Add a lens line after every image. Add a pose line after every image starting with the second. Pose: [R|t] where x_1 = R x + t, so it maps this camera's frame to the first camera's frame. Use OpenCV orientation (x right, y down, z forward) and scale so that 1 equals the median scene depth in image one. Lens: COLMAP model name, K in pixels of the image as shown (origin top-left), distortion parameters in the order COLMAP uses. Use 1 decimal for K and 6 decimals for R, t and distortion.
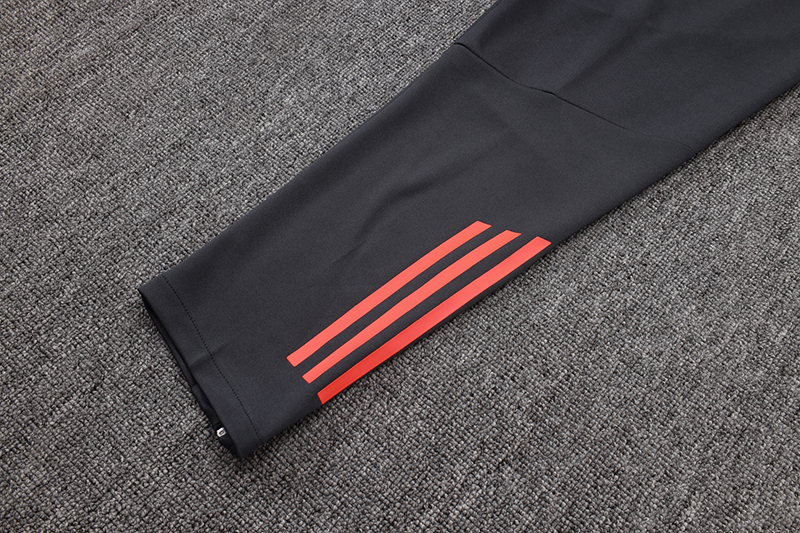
lens RADIAL K [[790.7, 0, 398.5], [0, 790.7, 268.9], [0, 0, 1]] dist [-0.002148, 0.000000]
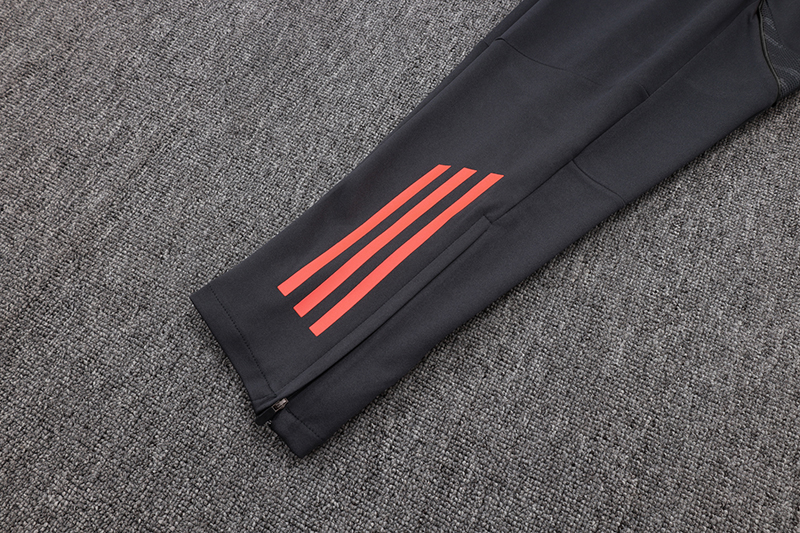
lens RADIAL K [[586.3, 0, 398.2], [0, 586.3, 264.3], [0, 0, 1]] dist [0.000165, -0.002156]
pose [[0.970181, -0.231641, 0.071358, -0.115064], [0.224853, 0.970051, 0.091877, -0.202517], [-0.090503, -0.073092, 0.993210, 0.247953]]
